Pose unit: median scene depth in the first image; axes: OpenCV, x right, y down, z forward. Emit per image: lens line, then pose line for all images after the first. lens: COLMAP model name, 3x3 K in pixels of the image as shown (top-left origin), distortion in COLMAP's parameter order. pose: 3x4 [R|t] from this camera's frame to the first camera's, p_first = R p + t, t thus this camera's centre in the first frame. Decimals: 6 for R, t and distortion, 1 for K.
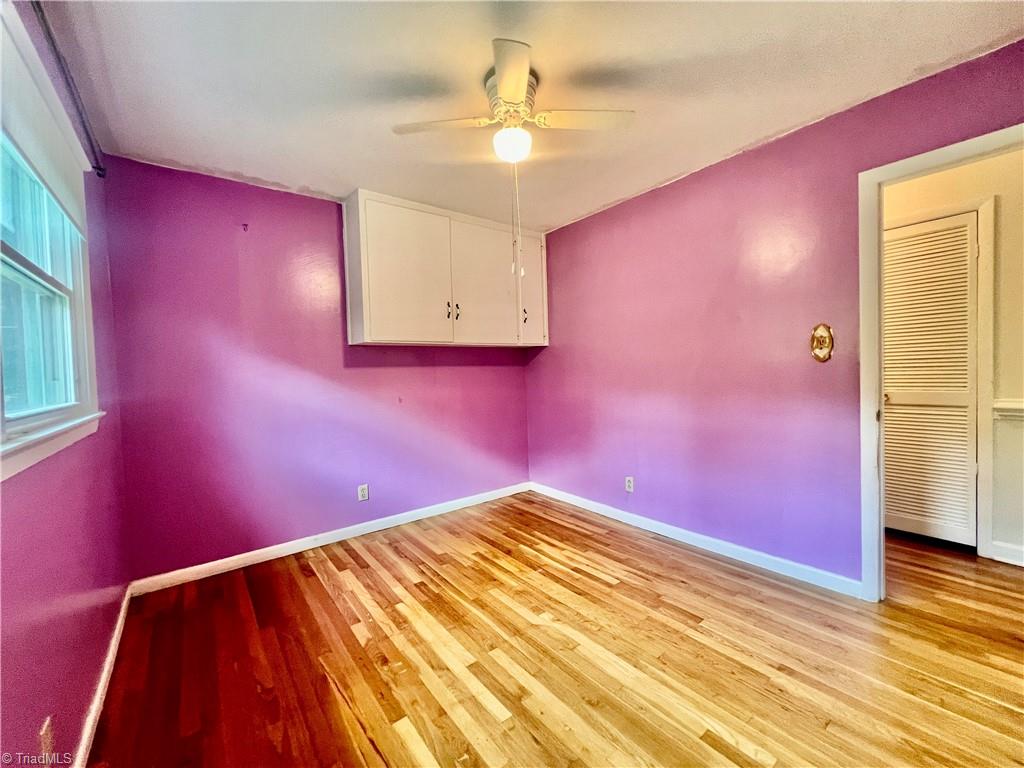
lens RADIAL K [[412.8, 0, 510.3], [0, 412.8, 381.9], [0, 0, 1]] dist [-0.004508, 0.000264]
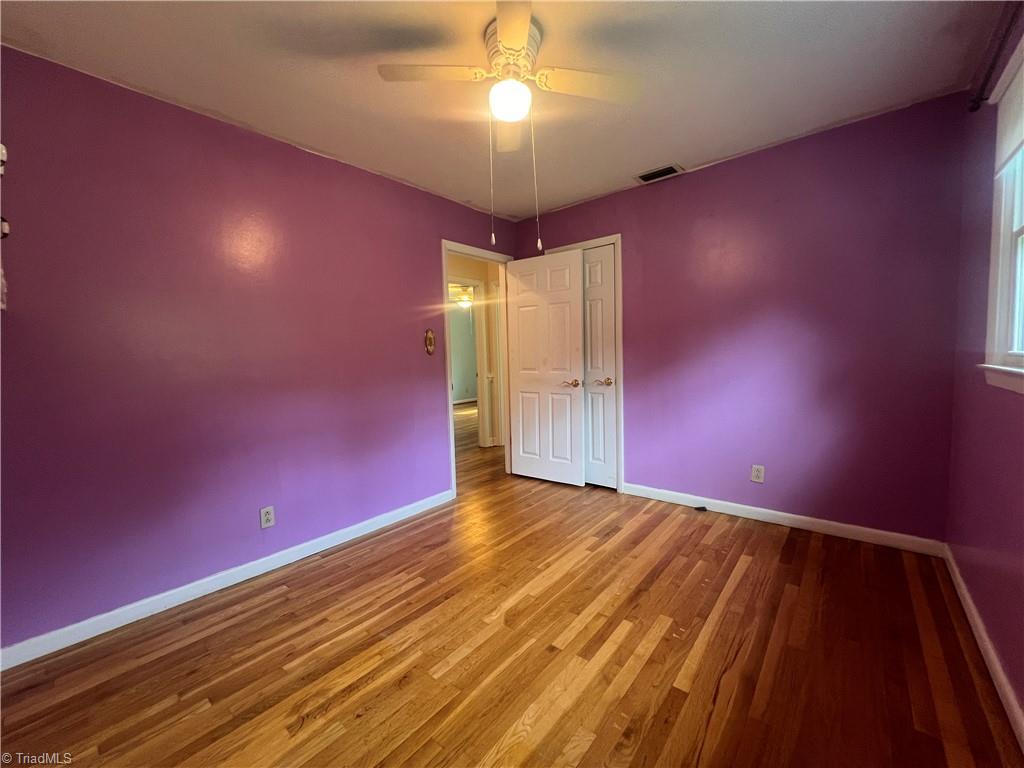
lens RADIAL K [[412.8, 0, 510.3], [0, 412.8, 382.4], [0, 0, 1]] dist [-0.004508, 0.000264]
pose [[-0.215099, -0.026205, 0.976241, -0.691217], [0.066708, 0.996911, 0.041458, 0.007025], [-0.974311, 0.074041, -0.212687, 0.949169]]
